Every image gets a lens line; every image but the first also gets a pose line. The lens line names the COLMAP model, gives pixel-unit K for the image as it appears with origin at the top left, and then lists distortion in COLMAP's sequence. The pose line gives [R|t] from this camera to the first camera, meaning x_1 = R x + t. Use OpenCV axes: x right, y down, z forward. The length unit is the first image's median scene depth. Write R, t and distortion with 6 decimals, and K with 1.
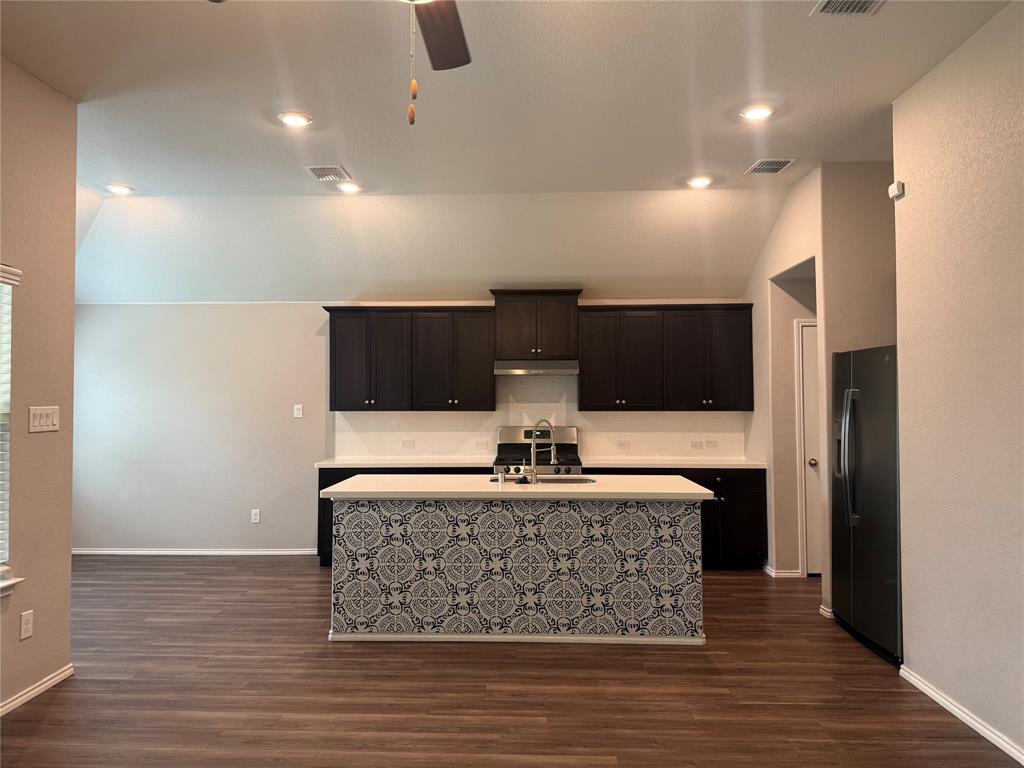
lens RADIAL K [[719.0, 0, 511.4], [0, 719.0, 383.5], [0, 0, 1]] dist [0.064063, -0.073269]
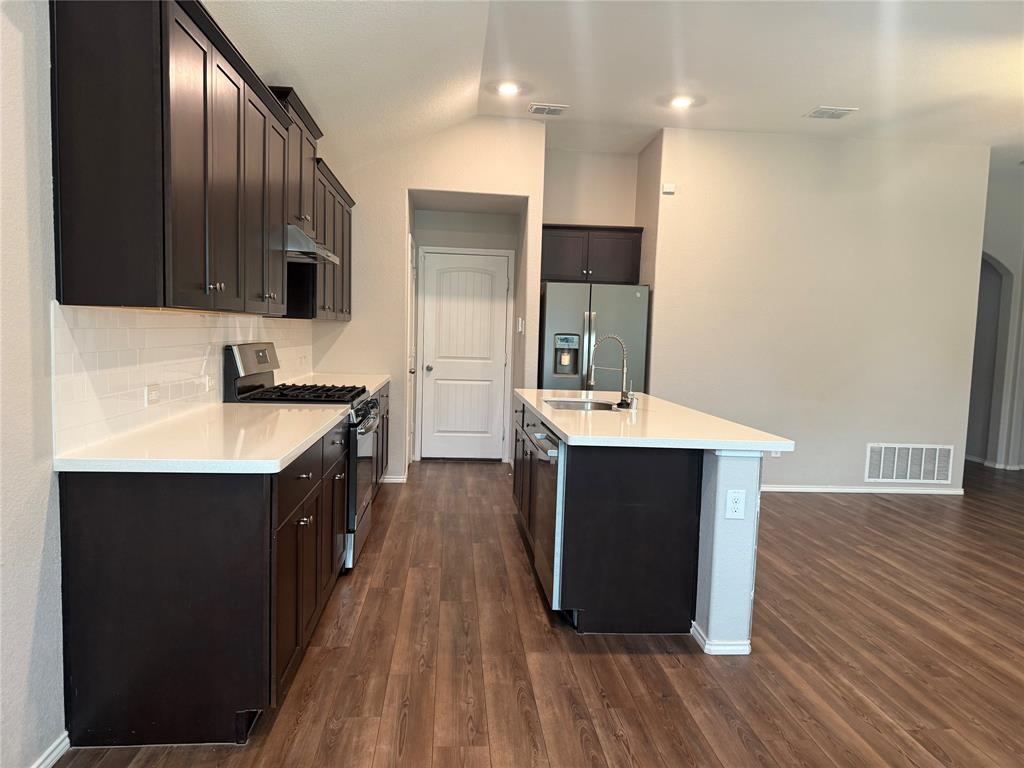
lens RADIAL K [[719.0, 0, 521.7], [0, 719.0, 387.9], [0, 0, 1]] dist [0.064063, -0.073269]
pose [[-0.128020, -0.077136, 0.988767, -0.893666], [-0.056379, 0.995925, 0.070394, 0.064367], [-0.990168, -0.046733, -0.131847, 1.325196]]
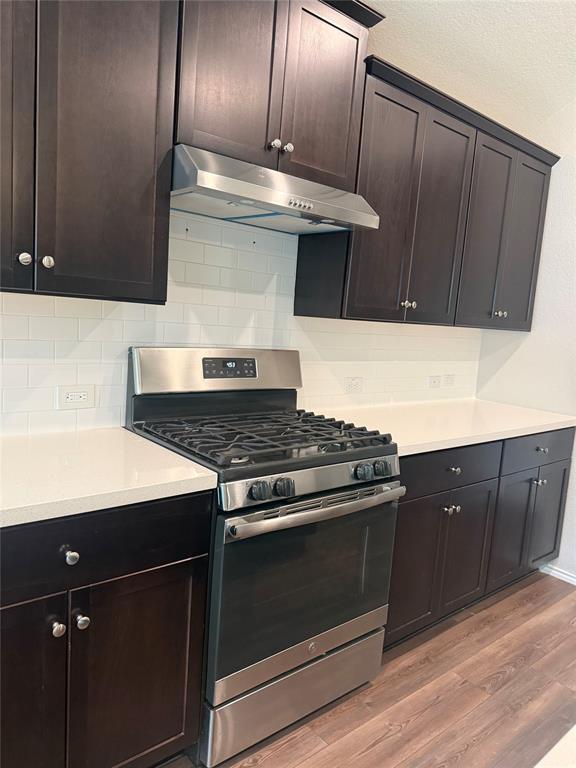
lens RADIAL K [[539.2, 0, 289.6], [0, 539.2, 391.4], [0, 0, 1]] dist [0.064063, -0.073269]
pose [[0.751241, -0.036281, 0.659030, -0.221764], [-0.096881, 0.981612, 0.164475, 0.045977], [-0.652879, -0.187408, 0.733912, 1.151155]]
